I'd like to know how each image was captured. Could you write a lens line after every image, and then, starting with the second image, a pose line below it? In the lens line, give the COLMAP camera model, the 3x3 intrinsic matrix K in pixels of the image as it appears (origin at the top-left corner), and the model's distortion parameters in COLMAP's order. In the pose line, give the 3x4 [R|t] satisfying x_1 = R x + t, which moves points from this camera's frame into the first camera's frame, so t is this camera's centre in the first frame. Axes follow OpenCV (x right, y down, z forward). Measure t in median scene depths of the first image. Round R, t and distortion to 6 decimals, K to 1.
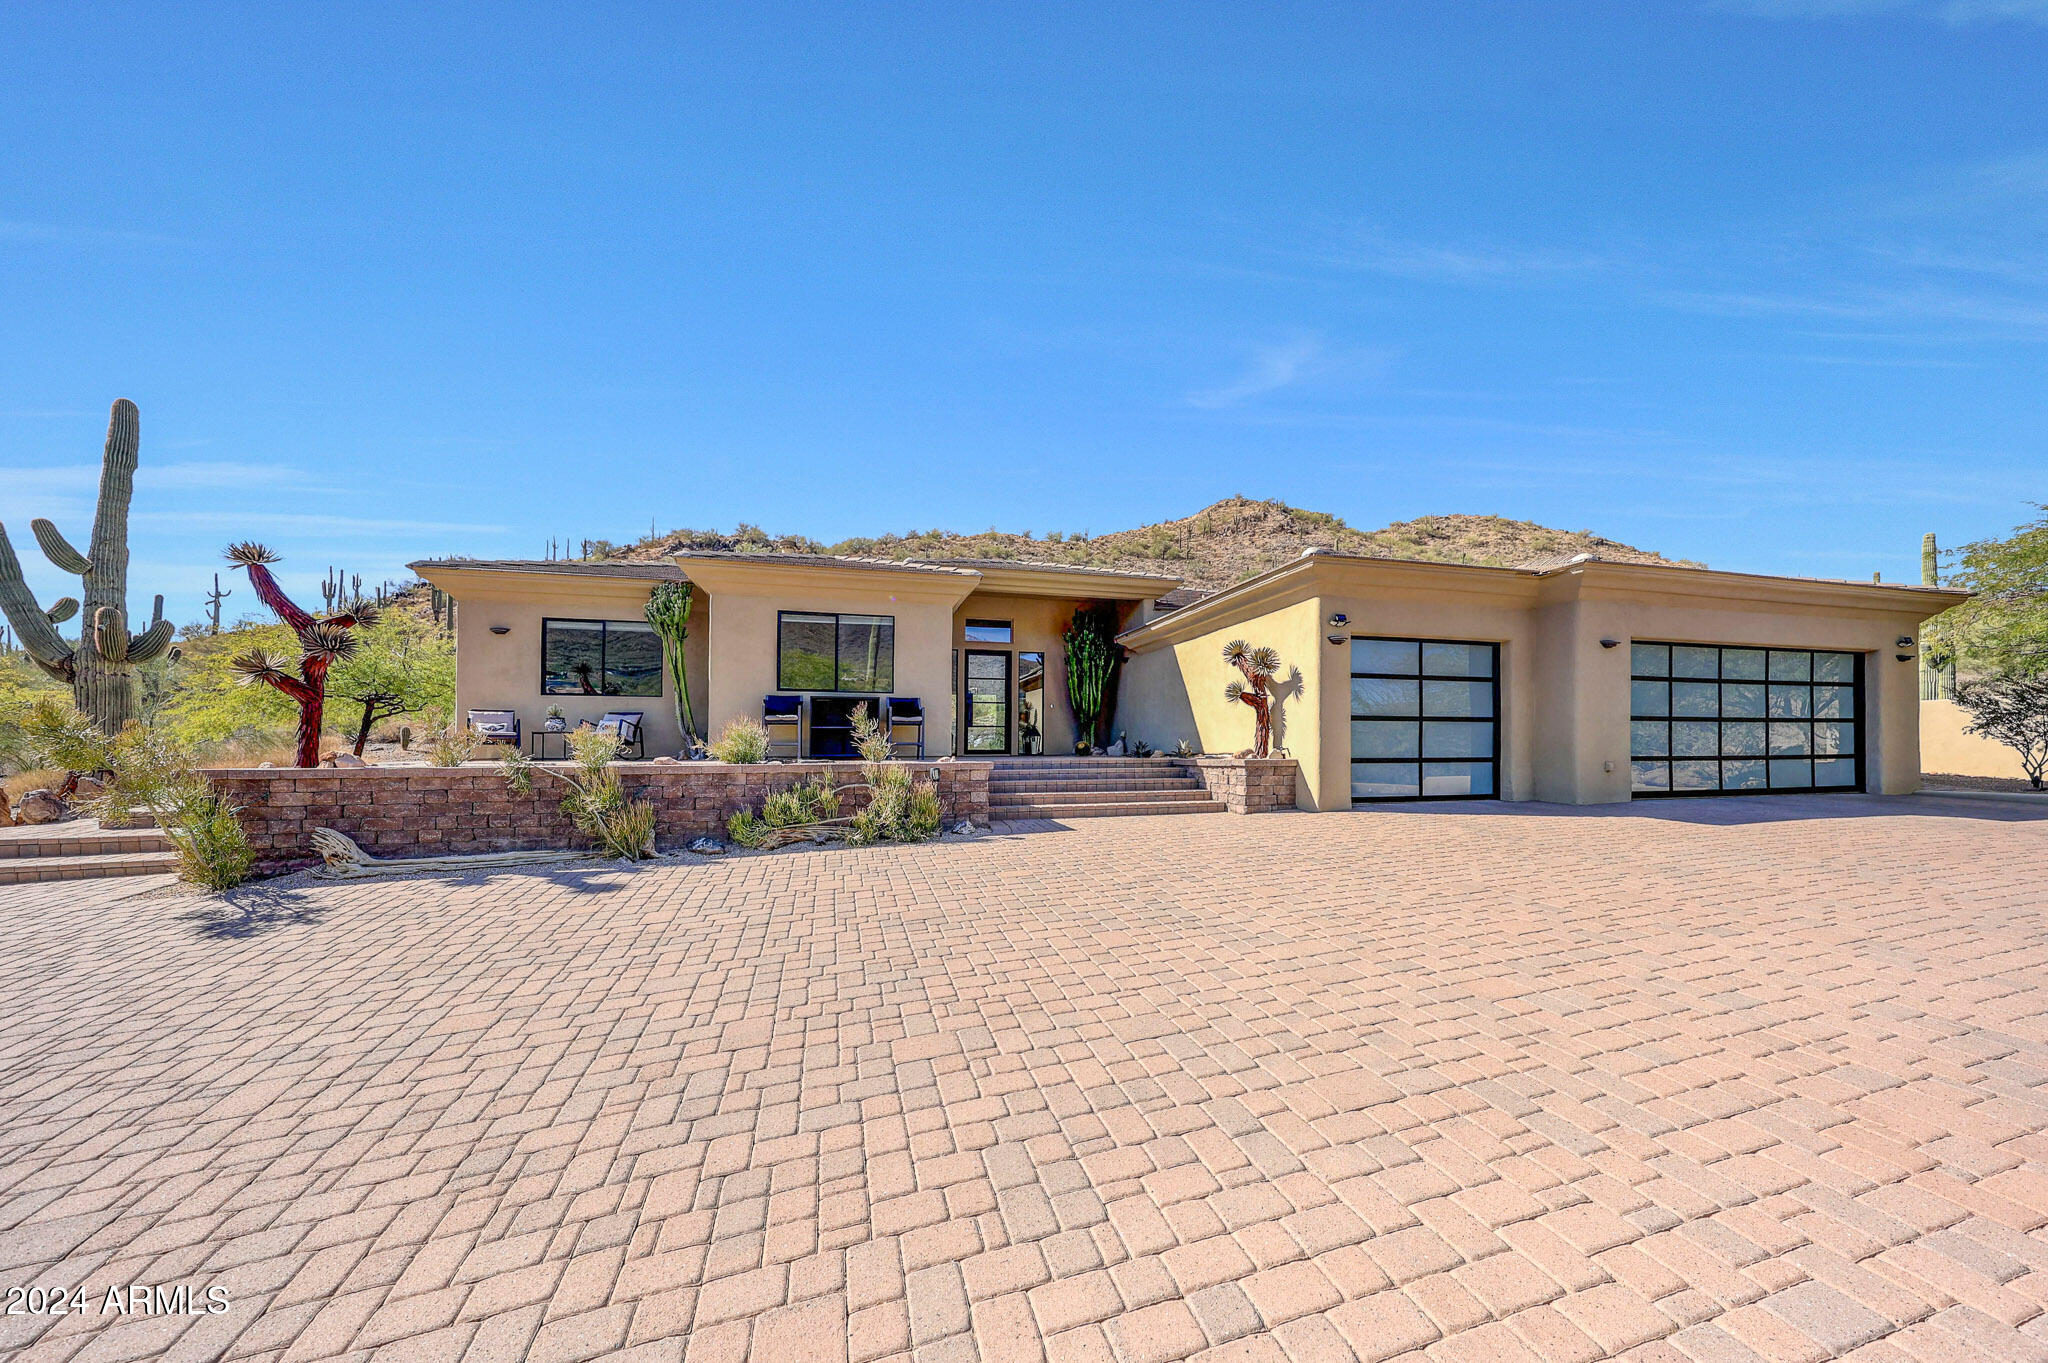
lens RADIAL K [[694.0, 0, 1018.6], [0, 694.0, 702.7], [0, 0, 1]] dist [0.005810, -0.000172]
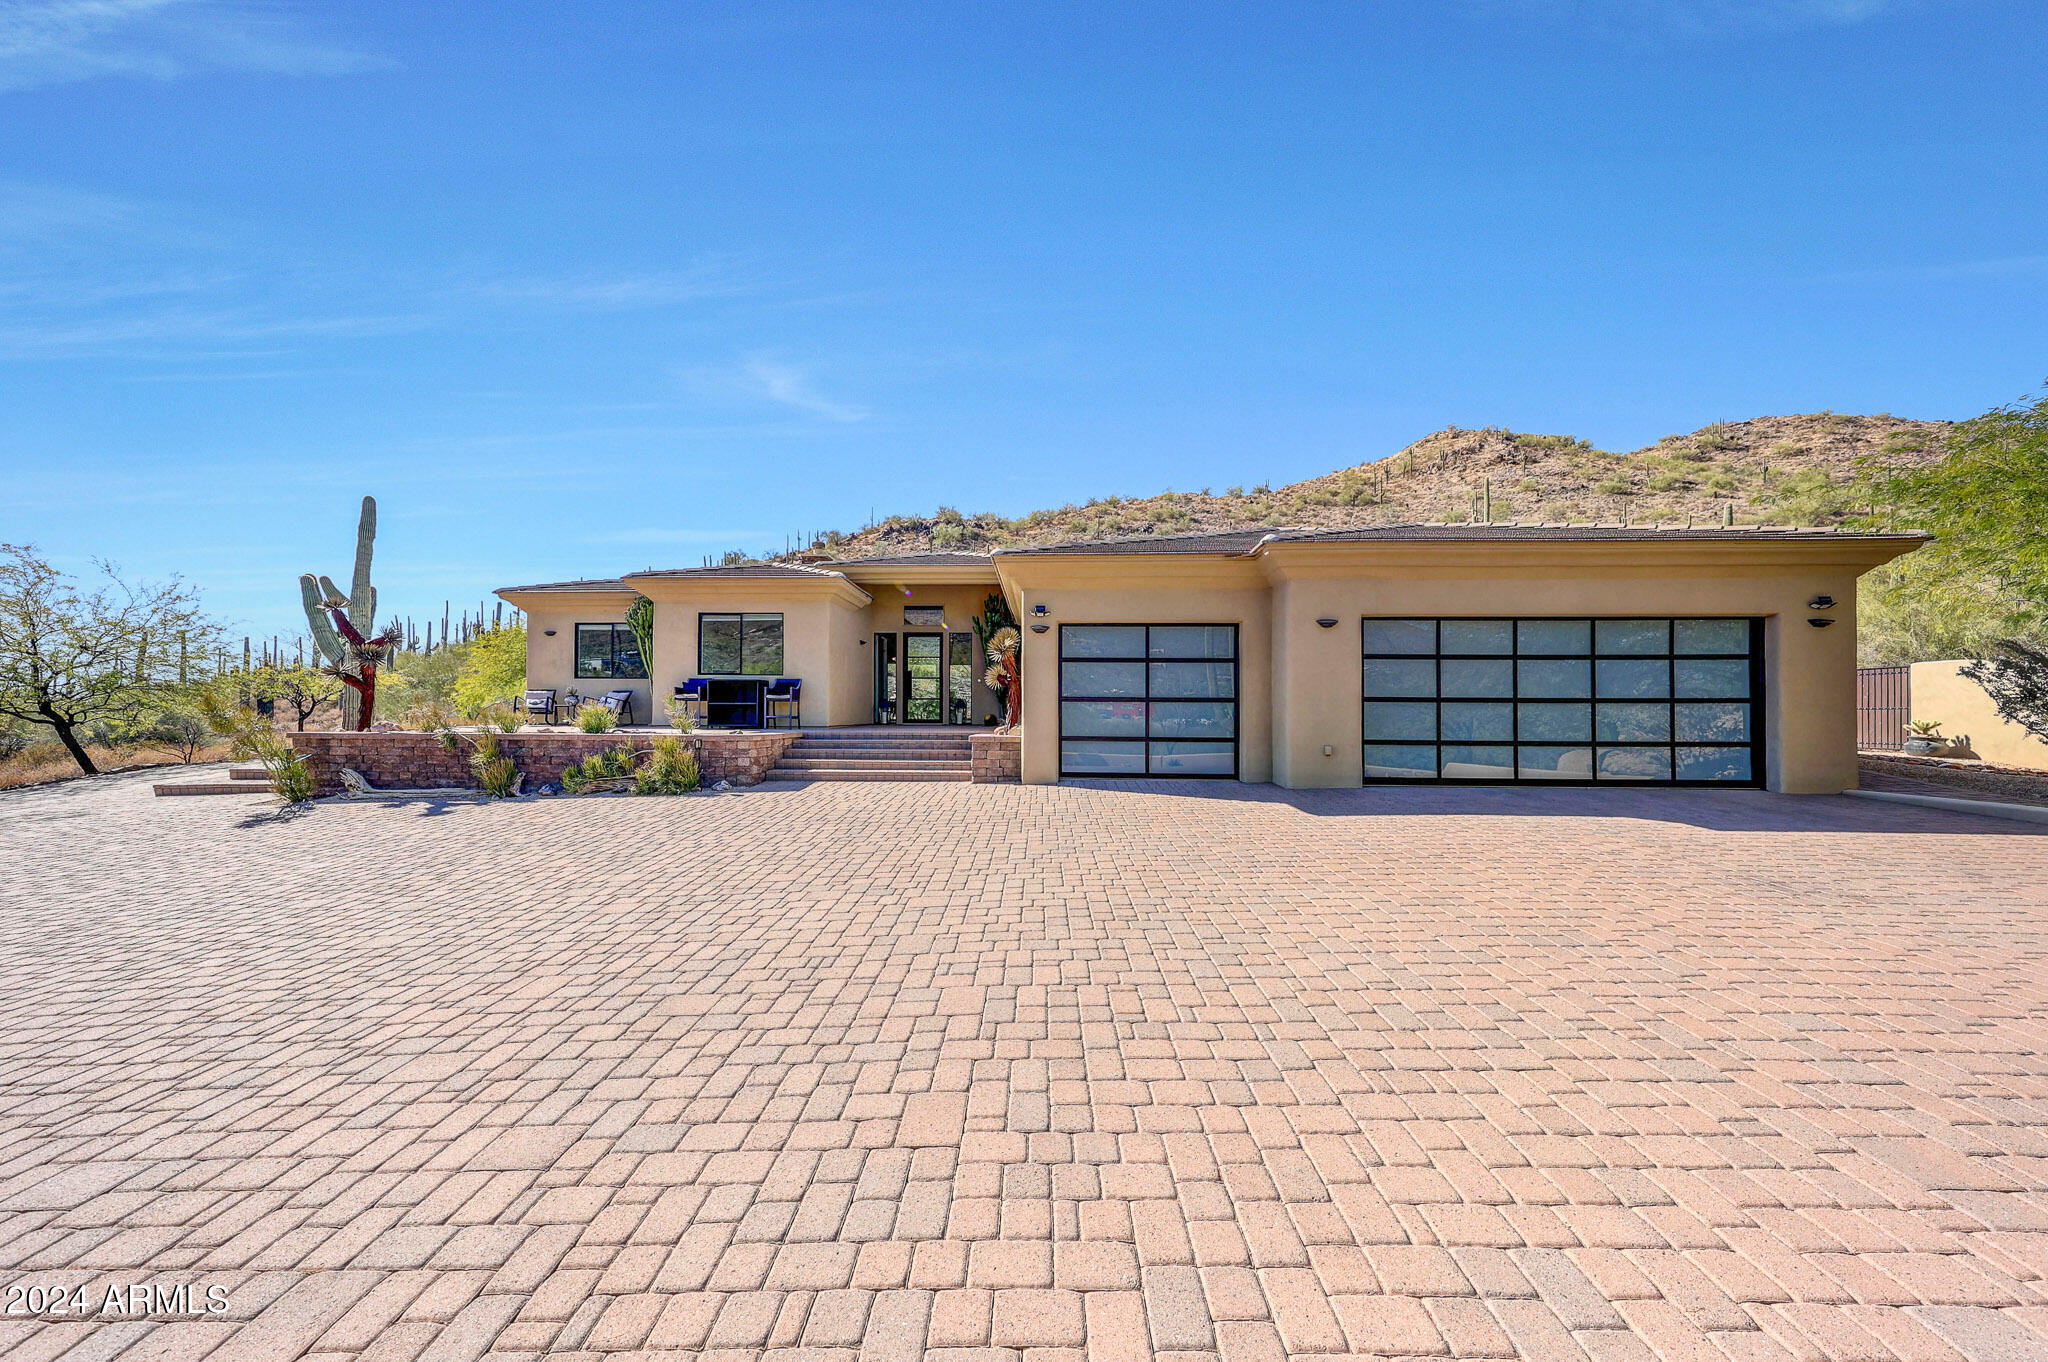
lens RADIAL K [[679.5, 0, 1028.0], [0, 679.5, 680.4], [0, 0, 1]] dist [0.002567, 0.000055]
pose [[0.949493, -0.005413, -0.313740, 0.635309], [0.014052, 0.999582, 0.025279, -0.029779], [0.313472, -0.028411, 0.949172, -0.016822]]
